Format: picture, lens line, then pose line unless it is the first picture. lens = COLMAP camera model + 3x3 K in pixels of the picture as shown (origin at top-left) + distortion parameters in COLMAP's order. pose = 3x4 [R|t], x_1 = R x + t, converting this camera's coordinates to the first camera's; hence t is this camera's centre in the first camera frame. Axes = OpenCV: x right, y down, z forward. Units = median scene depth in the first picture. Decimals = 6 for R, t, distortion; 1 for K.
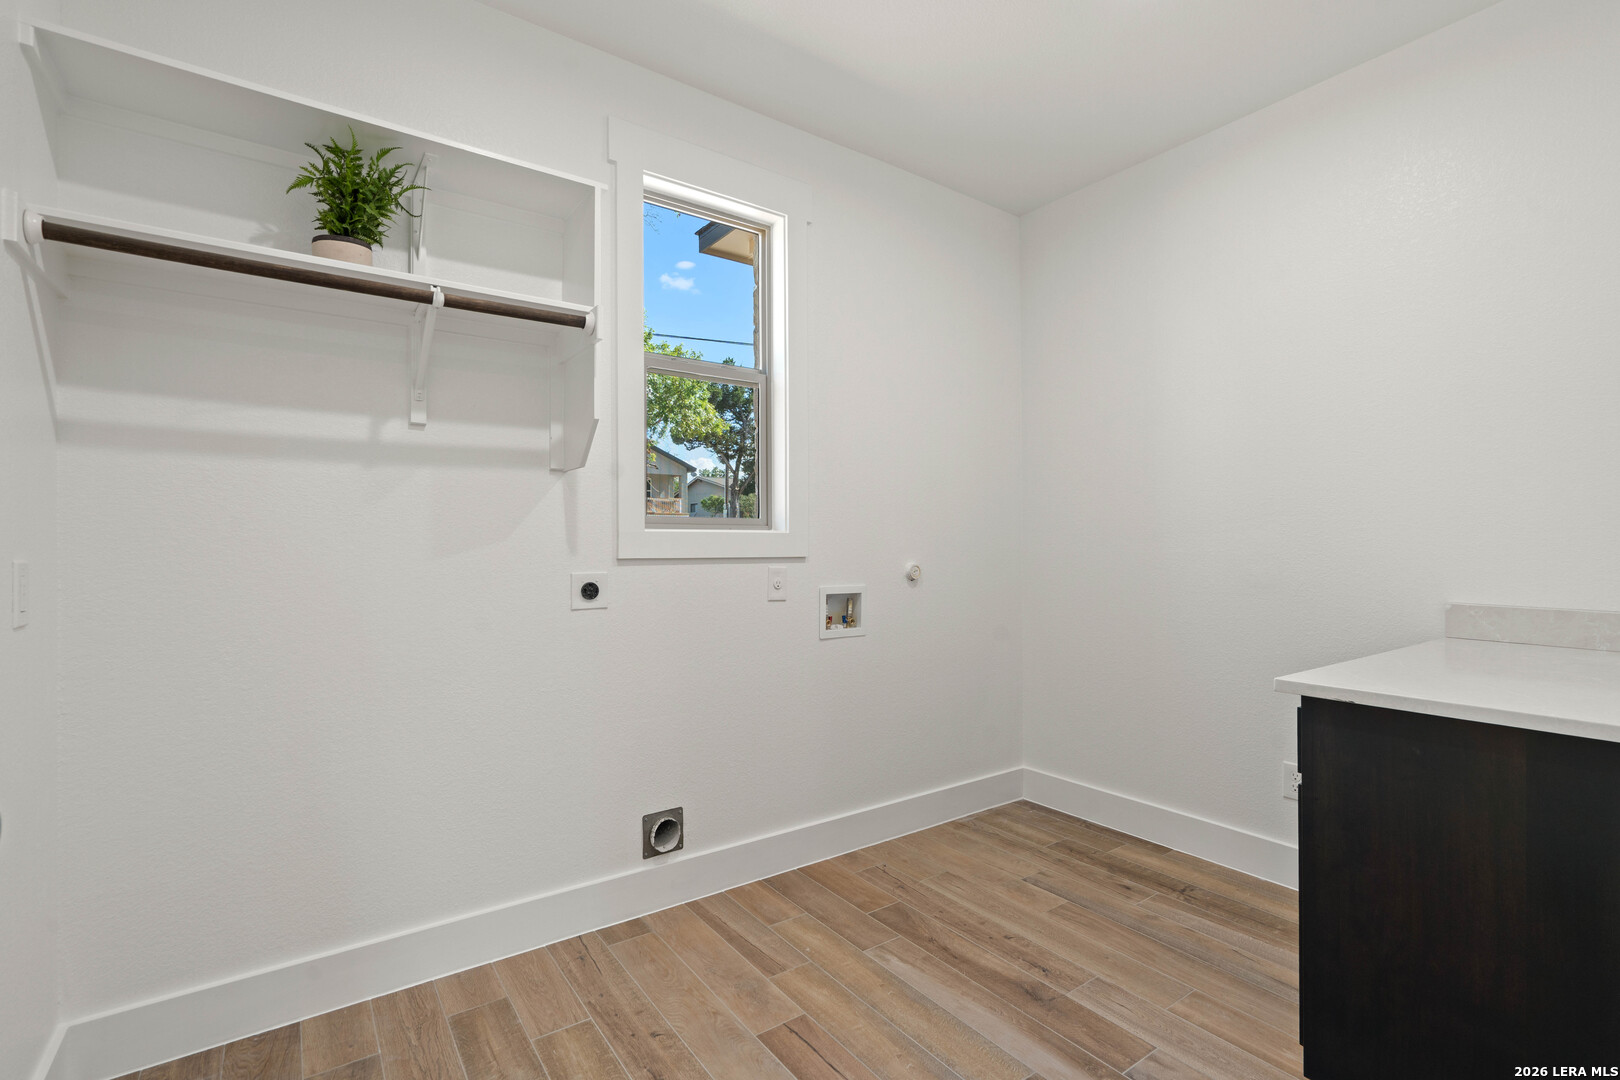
lens RADIAL K [[740.3, 0, 808.5], [0, 740.3, 542.5], [0, 0, 1]] dist [0.000018, 0.000517]
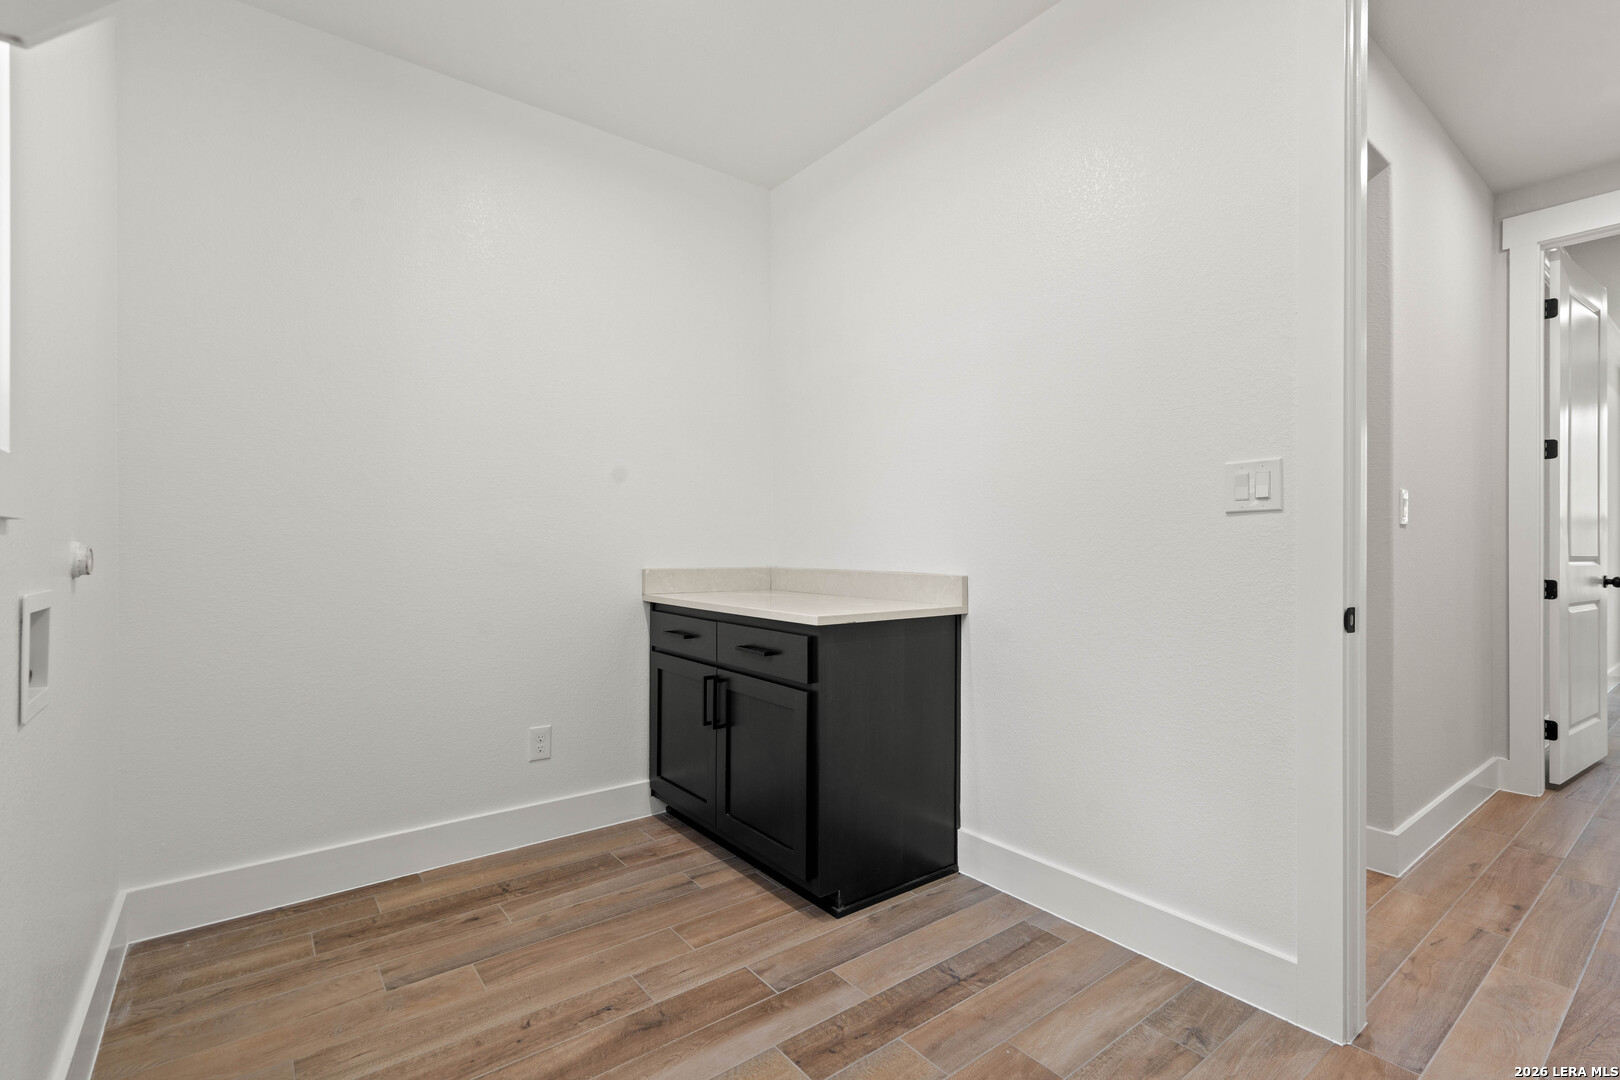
lens RADIAL K [[740.3, 0, 808.5], [0, 740.3, 542.5], [0, 0, 1]] dist [0.000018, 0.000517]
pose [[-0.032312, 0.003113, 0.999473, -0.468805], [-0.001223, 0.999994, -0.003155, 0.034241], [-0.999477, -0.001324, -0.032308, 0.681748]]
